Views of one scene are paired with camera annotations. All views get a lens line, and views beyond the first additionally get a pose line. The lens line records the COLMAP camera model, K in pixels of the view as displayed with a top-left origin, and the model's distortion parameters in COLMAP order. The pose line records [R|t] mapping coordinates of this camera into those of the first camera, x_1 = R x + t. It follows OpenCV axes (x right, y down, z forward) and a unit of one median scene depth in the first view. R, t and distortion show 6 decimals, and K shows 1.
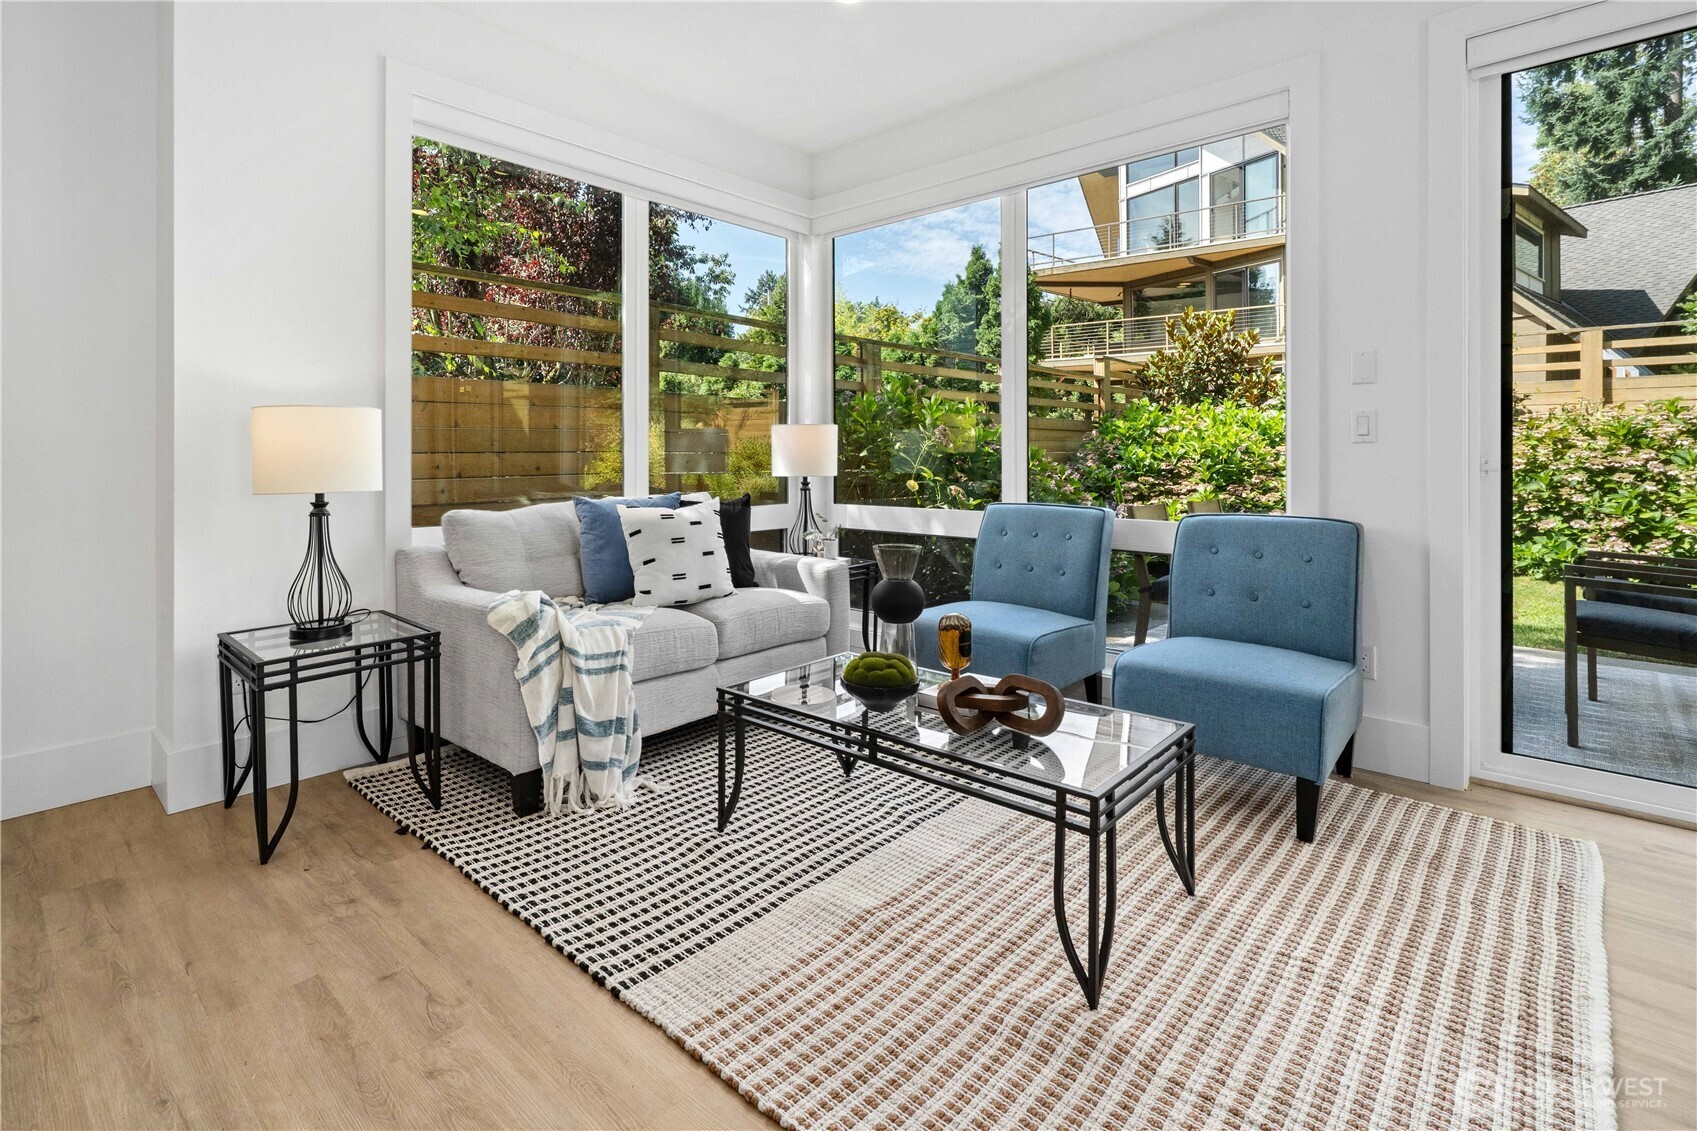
lens RADIAL K [[775.2, 0, 871.3], [0, 775.2, 476.9], [0, 0, 1]] dist [-0.004670, 0.002300]
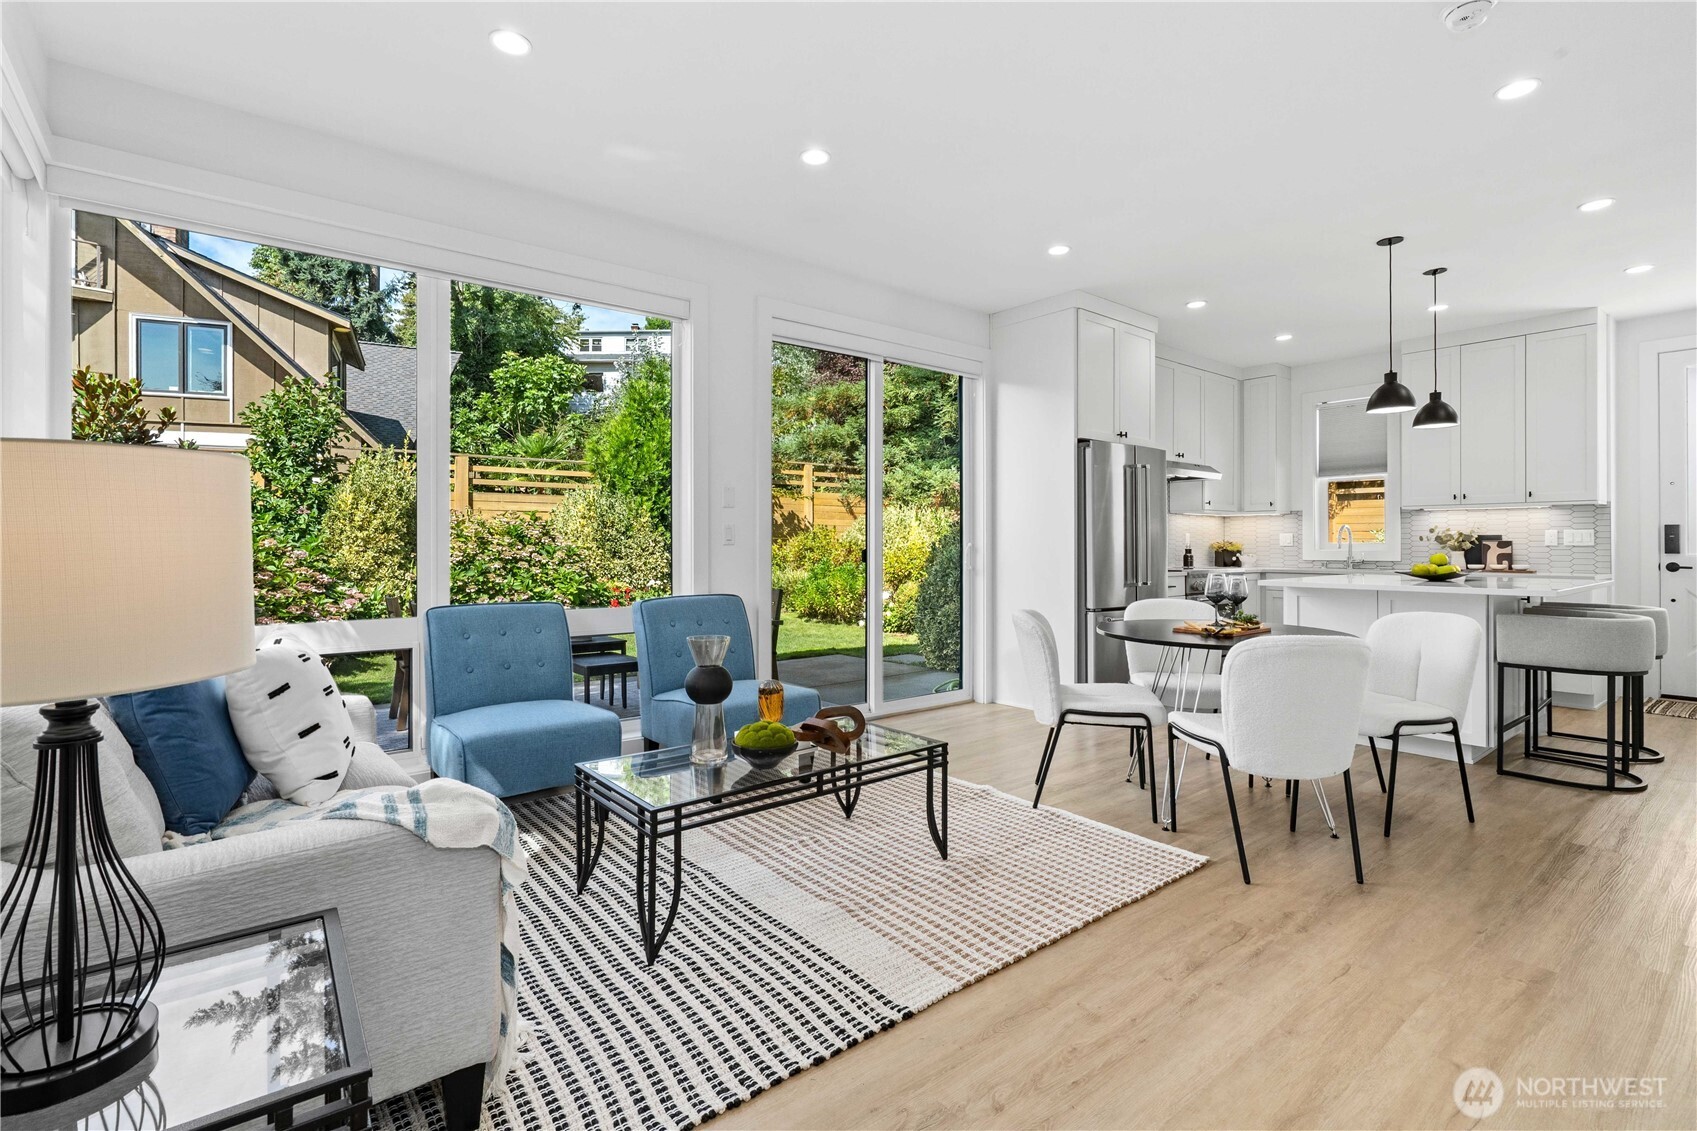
lens RADIAL K [[775.2, 0, 798.0], [0, 775.2, 546.2], [0, 0, 1]] dist [-0.004670, 0.002300]
pose [[0.223148, -0.001072, 0.974784, -0.436891], [0.029985, 0.999534, -0.005765, -0.013929], [-0.974323, 0.030516, 0.223076, 0.255463]]
